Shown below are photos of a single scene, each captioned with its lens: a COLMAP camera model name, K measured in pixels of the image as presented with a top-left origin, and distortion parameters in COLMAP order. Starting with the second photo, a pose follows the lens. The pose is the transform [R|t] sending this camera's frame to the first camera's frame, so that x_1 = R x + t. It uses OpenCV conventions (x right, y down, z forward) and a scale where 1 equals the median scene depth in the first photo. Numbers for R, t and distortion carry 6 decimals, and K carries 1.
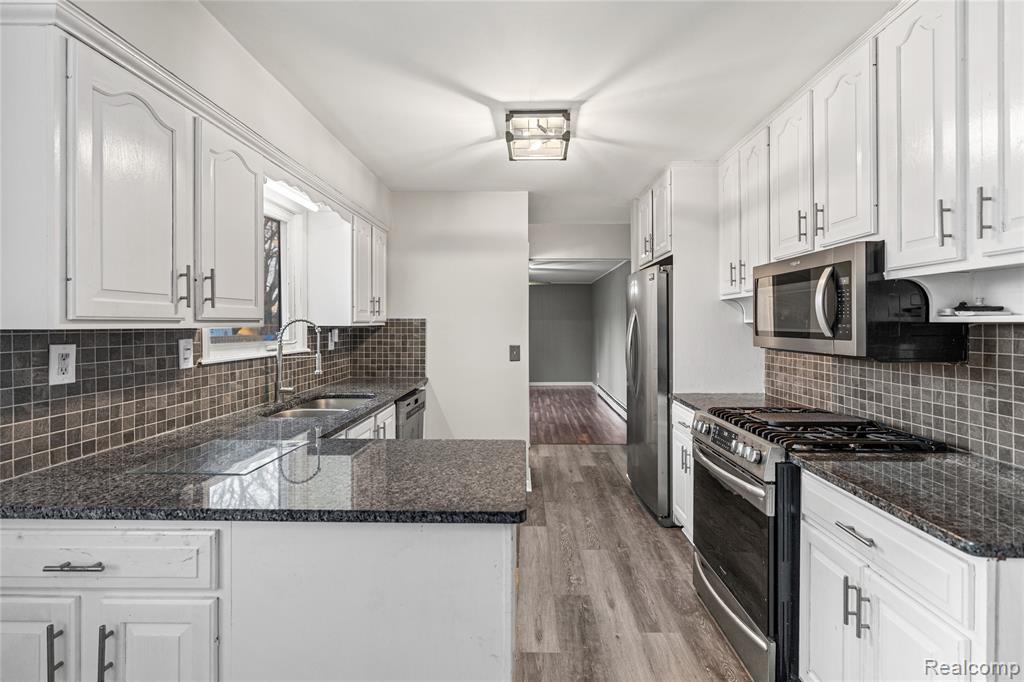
lens RADIAL K [[466.1, 0, 520.3], [0, 466.1, 326.6], [0, 0, 1]] dist [-0.008006, 0.002430]
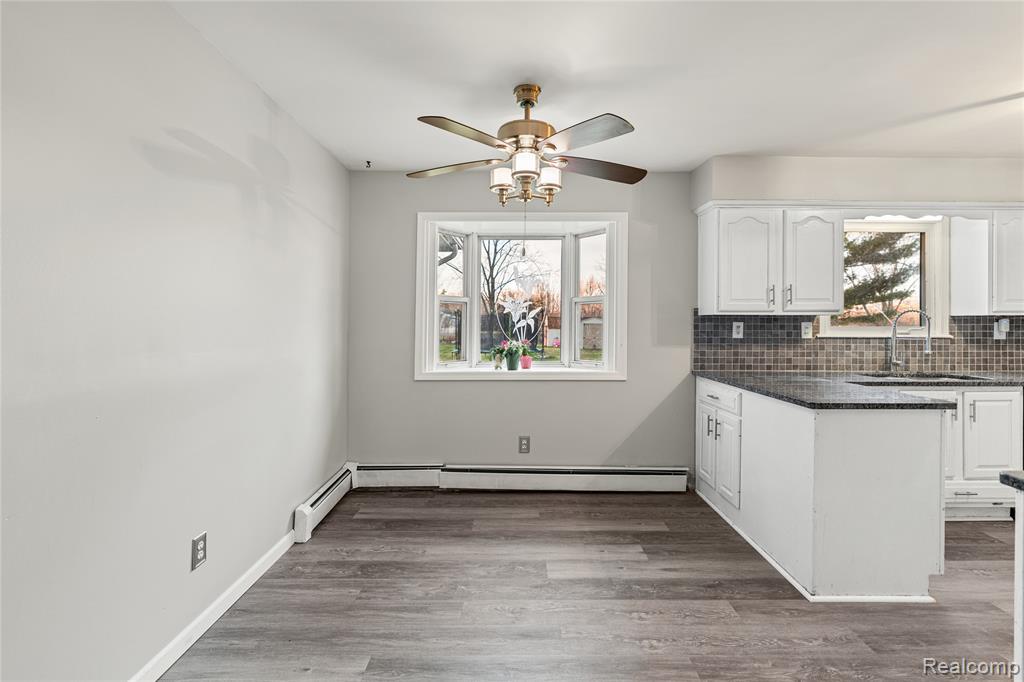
lens RADIAL K [[466.1, 0, 514.4], [0, 466.1, 317.6], [0, 0, 1]] dist [-0.008006, 0.002430]
pose [[0.022275, -0.004077, -0.999744, 1.113222], [-0.006716, 0.999969, -0.004228, 0.026134], [0.999729, 0.006808, 0.022247, -0.178055]]
